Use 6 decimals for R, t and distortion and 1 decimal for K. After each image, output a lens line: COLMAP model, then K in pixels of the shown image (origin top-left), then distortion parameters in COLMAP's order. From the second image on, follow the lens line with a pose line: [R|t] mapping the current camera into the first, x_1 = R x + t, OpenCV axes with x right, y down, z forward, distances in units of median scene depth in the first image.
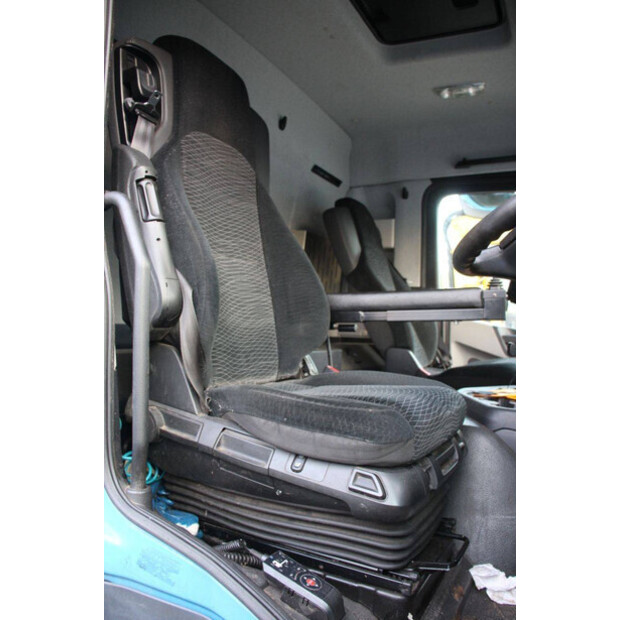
lens RADIAL K [[510.0, 0, 310.0], [0, 510.0, 310.0], [0, 0, 1]] dist [-0.176690, 0.159196]
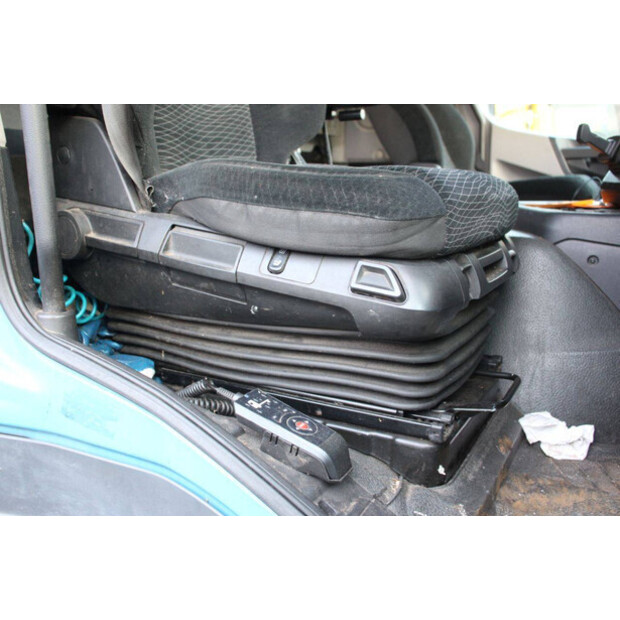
lens RADIAL K [[605.8, 0, 310.0], [0, 605.8, 310.0], [0, 0, 1]] dist [-0.080963, 0.024092]
pose [[0.999219, -0.035999, -0.016297, 0.030353], [0.038827, 0.971109, 0.235458, 0.167765], [0.007350, -0.235907, 0.971748, 0.168007]]
